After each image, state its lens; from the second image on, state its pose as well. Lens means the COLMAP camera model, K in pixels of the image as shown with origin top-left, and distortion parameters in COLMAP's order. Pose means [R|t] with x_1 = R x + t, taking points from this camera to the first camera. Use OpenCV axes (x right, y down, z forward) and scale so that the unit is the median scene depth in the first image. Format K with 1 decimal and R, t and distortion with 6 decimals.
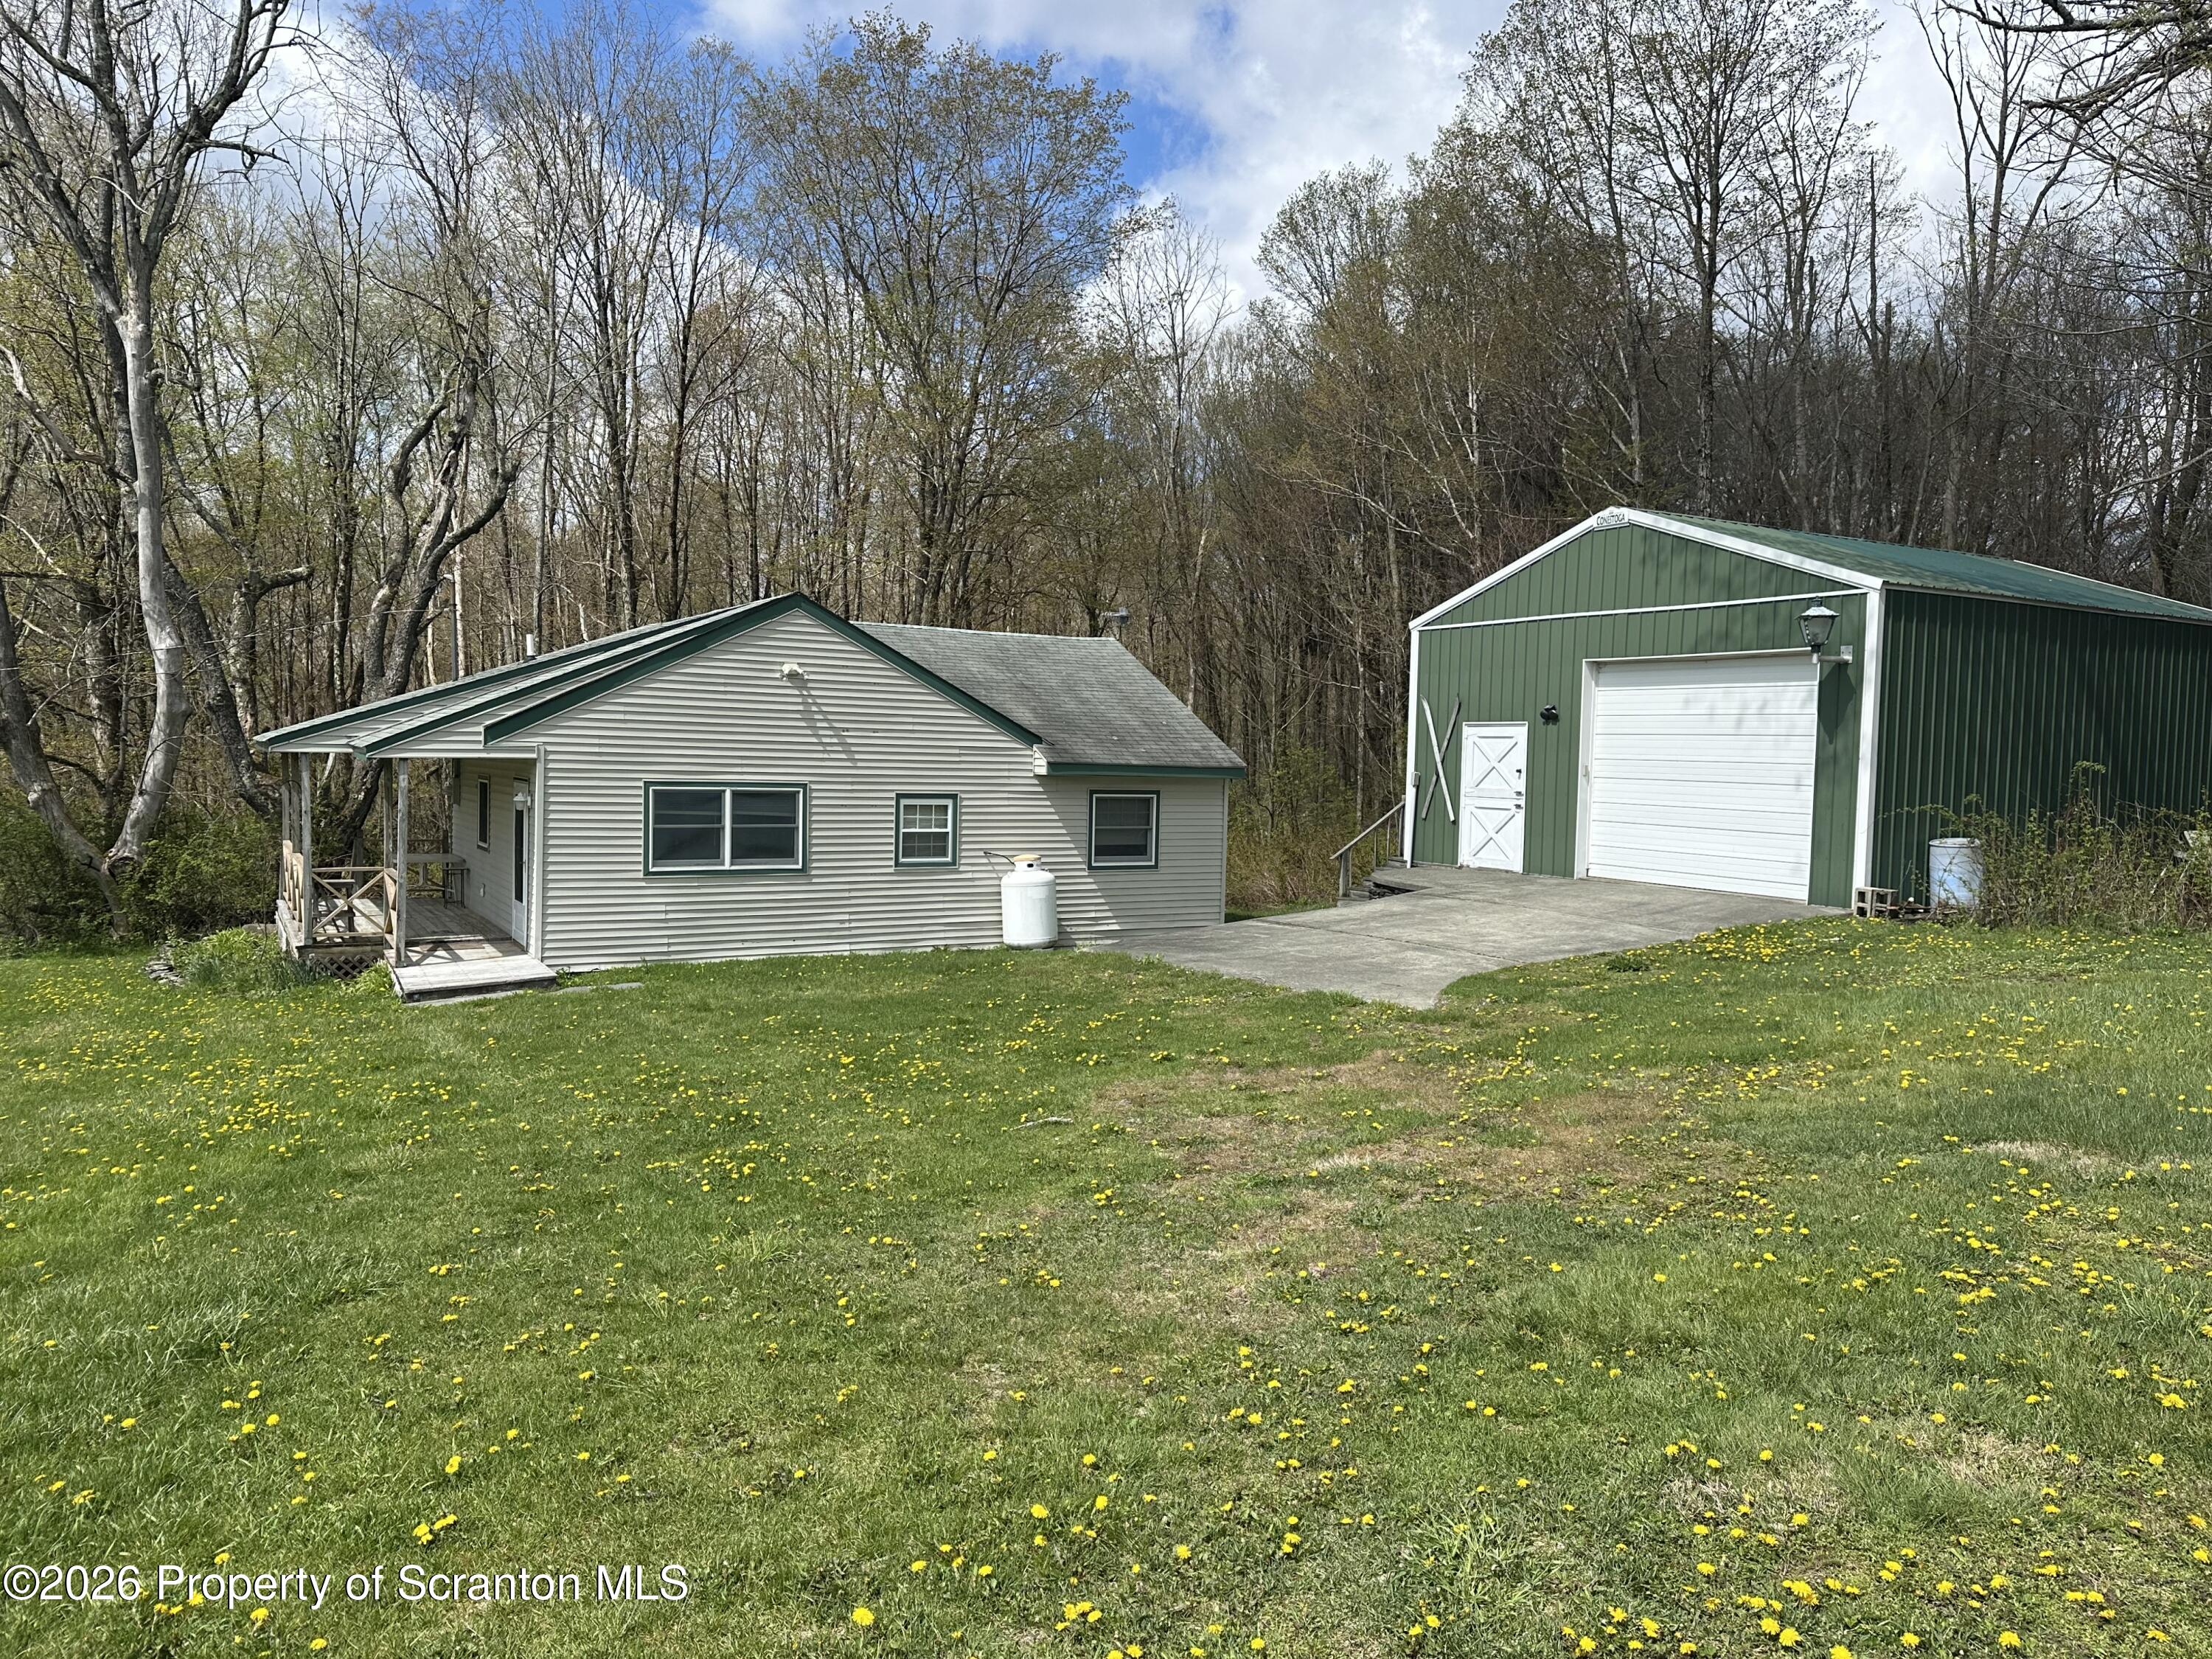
lens RADIAL K [[1508.2, 0, 1104.4], [0, 1508.2, 836.5], [0, 0, 1]] dist [0.001688, -0.000704]
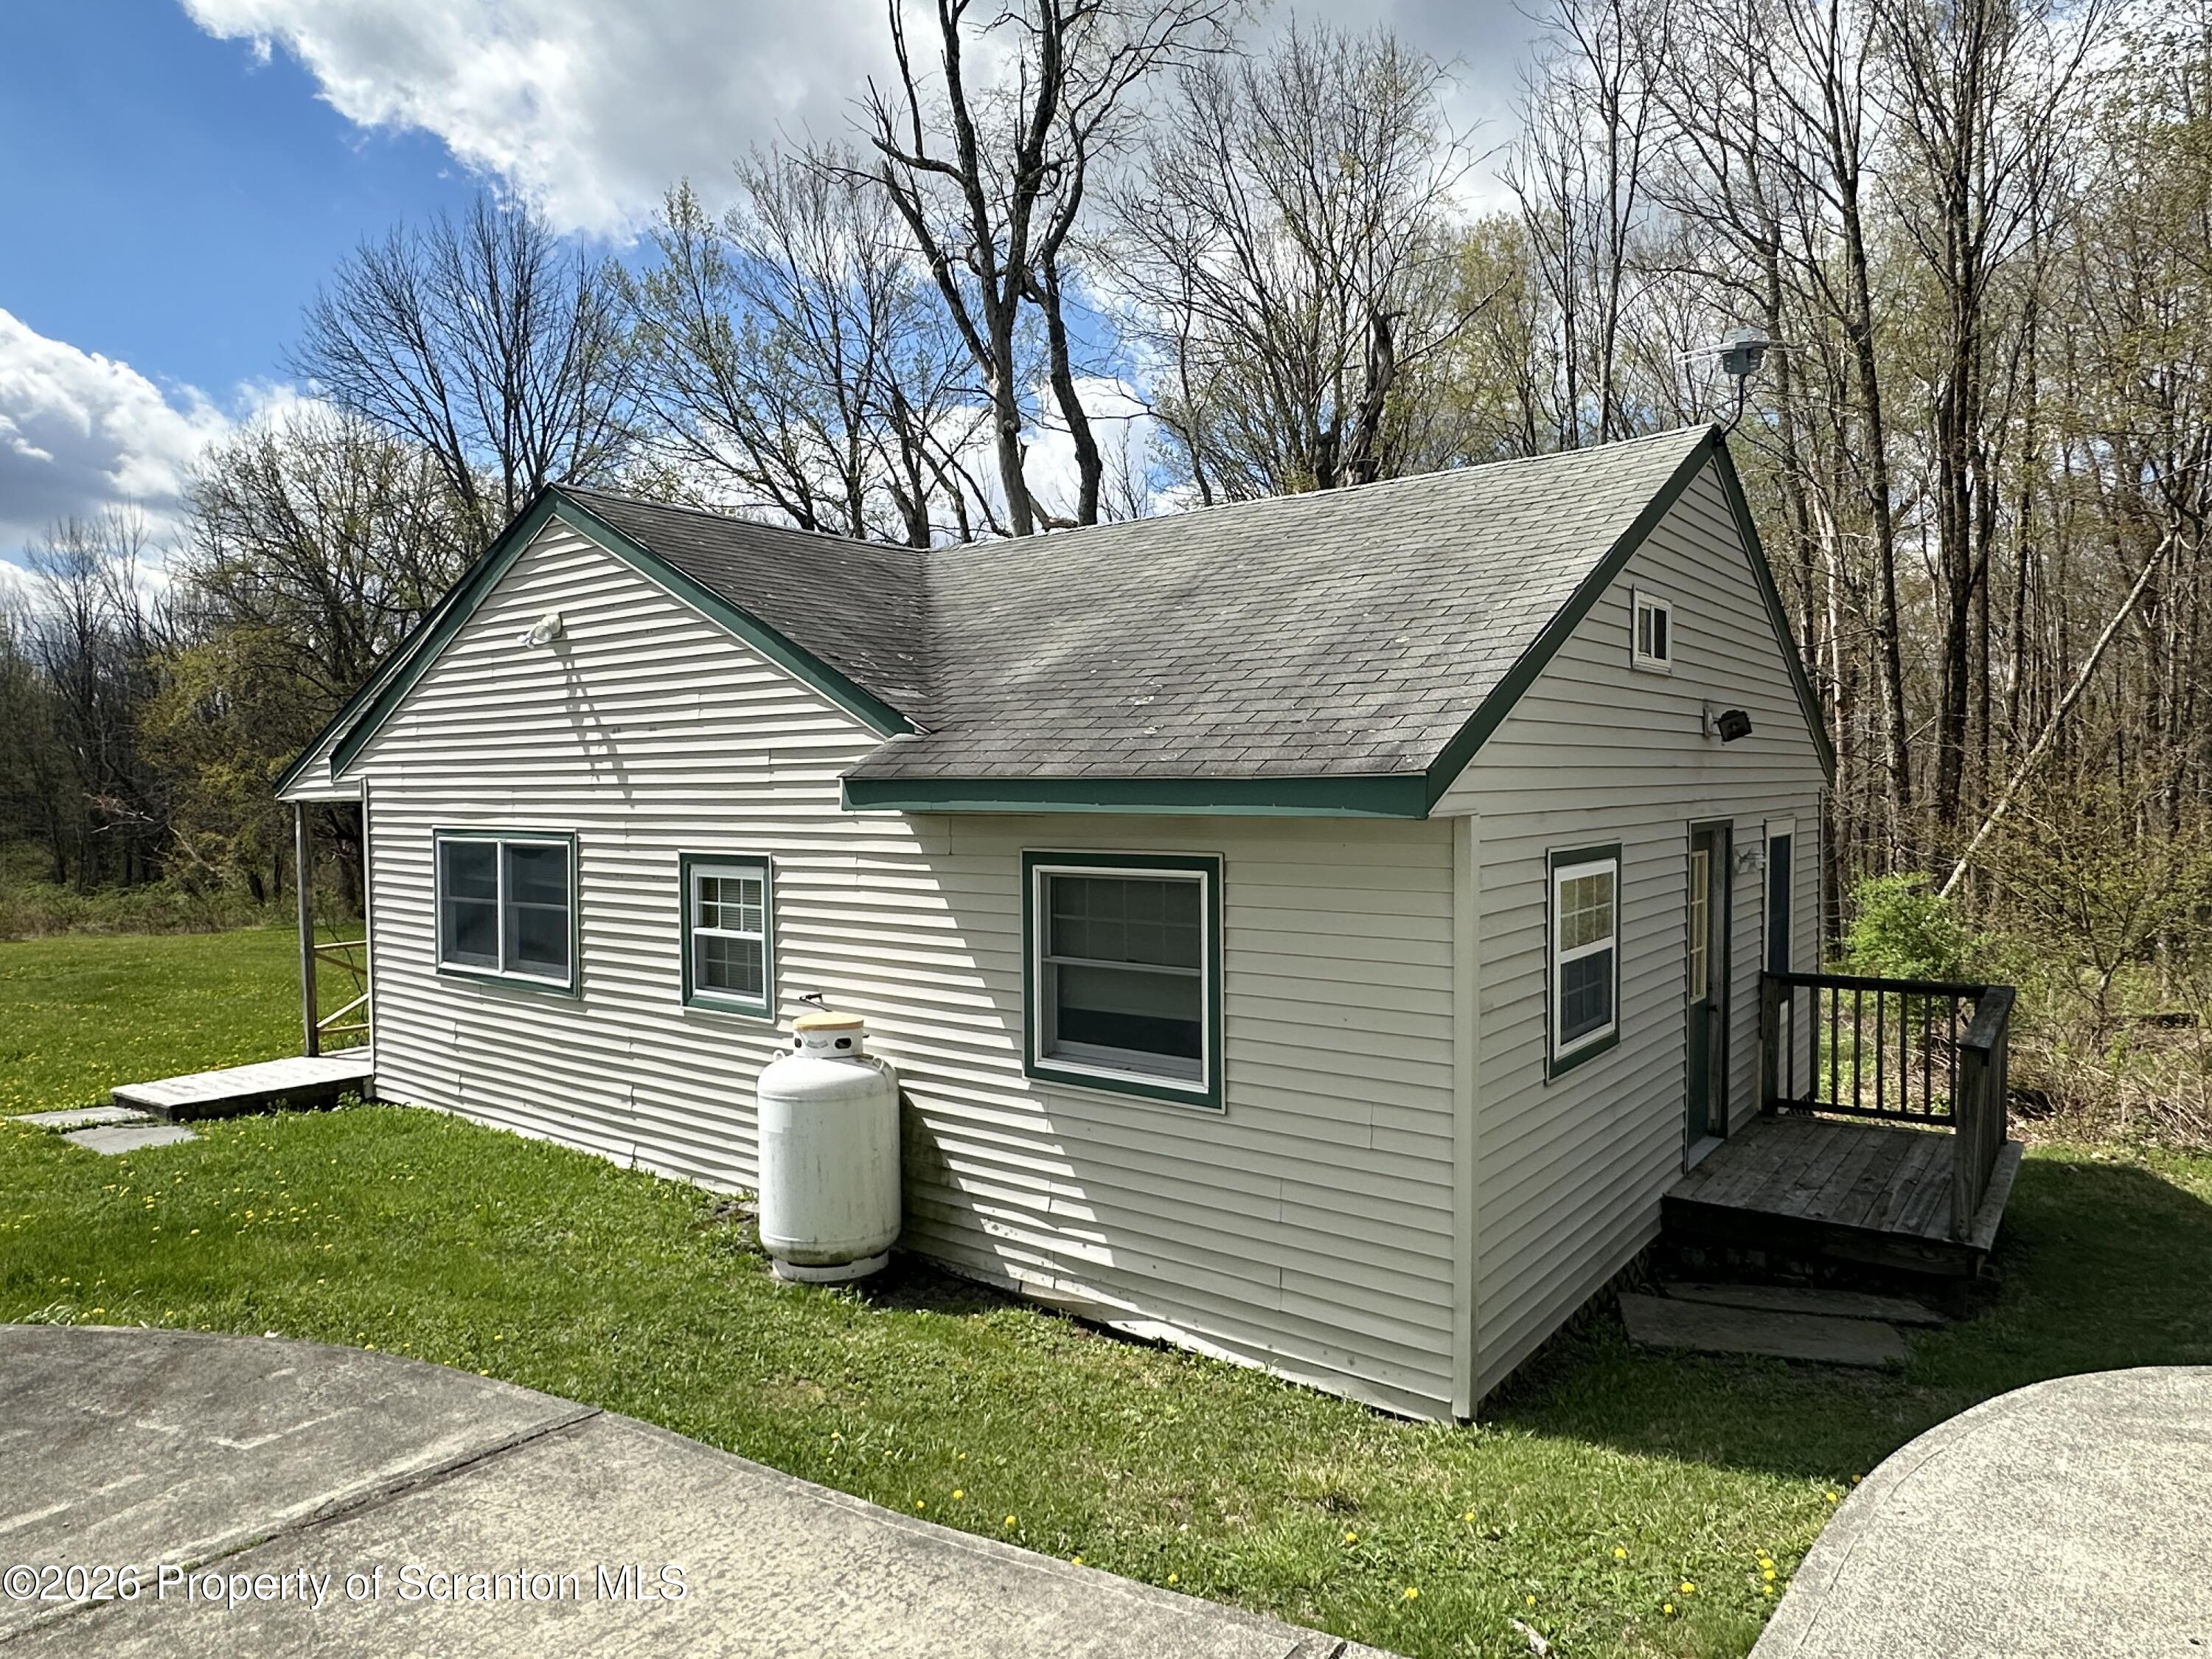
lens RADIAL K [[1361.8, 0, 1102.6], [0, 1361.8, 833.9], [0, 0, 1]] dist [0.002388, 0.000197]
pose [[0.379943, 0.001301, -0.925009, 0.242776], [-0.035899, 0.999266, -0.013340, -0.025841], [0.924313, 0.038276, 0.379711, 0.733709]]
